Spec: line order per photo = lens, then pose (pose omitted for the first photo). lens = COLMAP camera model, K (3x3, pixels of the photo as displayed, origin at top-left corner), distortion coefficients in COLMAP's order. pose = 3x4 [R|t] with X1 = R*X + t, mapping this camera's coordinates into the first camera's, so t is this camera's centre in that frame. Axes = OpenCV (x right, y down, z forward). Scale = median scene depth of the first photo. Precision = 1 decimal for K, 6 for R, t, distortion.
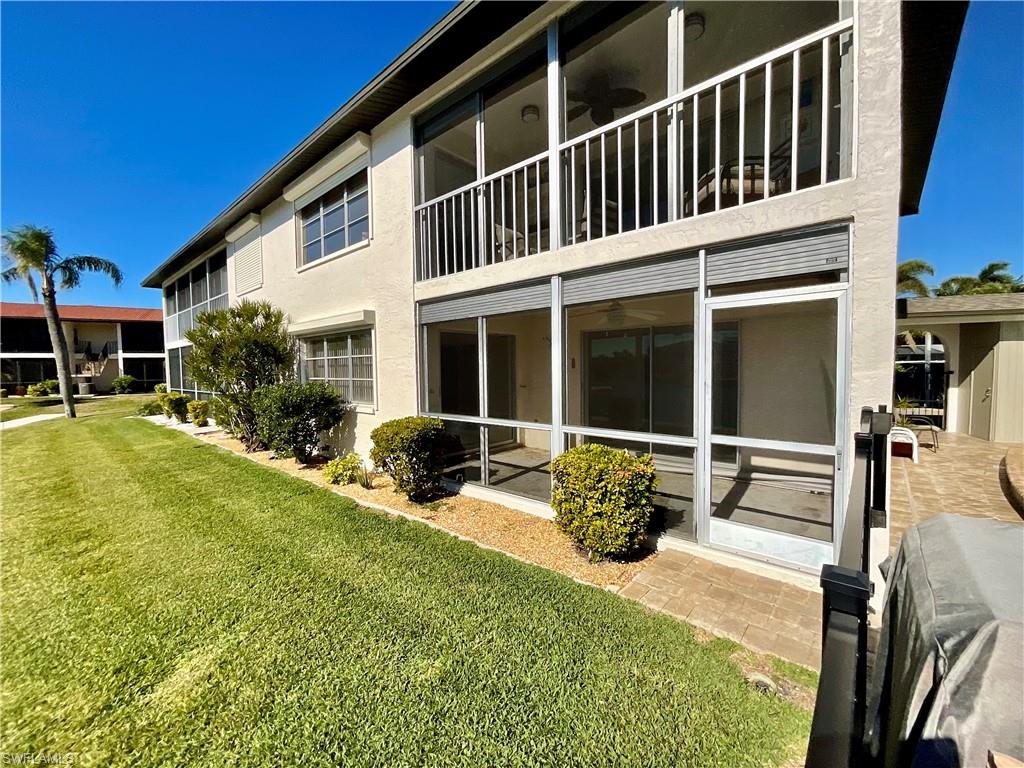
lens RADIAL K [[414.2, 0, 514.4], [0, 414.2, 384.1], [0, 0, 1]] dist [-0.001453, 0.000229]
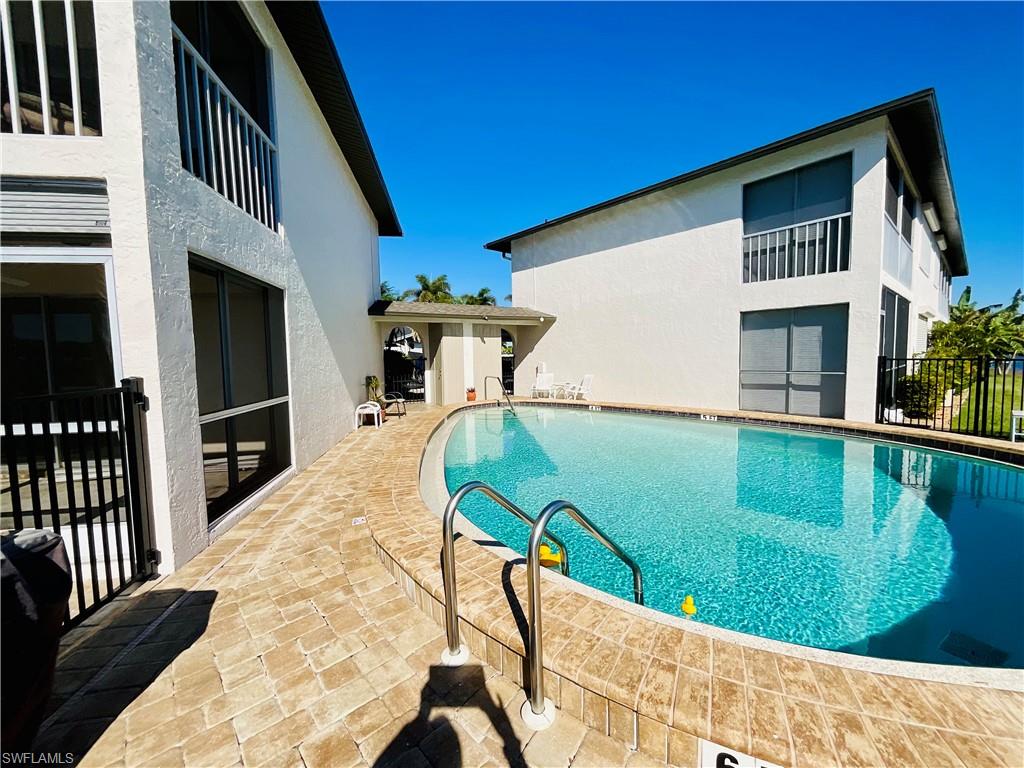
lens RADIAL K [[415.9, 0, 516.4], [0, 415.9, 383.6], [0, 0, 1]] dist [0.002754, 0.000669]
pose [[0.636322, -0.052162, 0.769658, 0.462392], [0.044624, 0.998530, 0.030780, 0.057597], [-0.770132, 0.014759, 0.637714, -0.243286]]
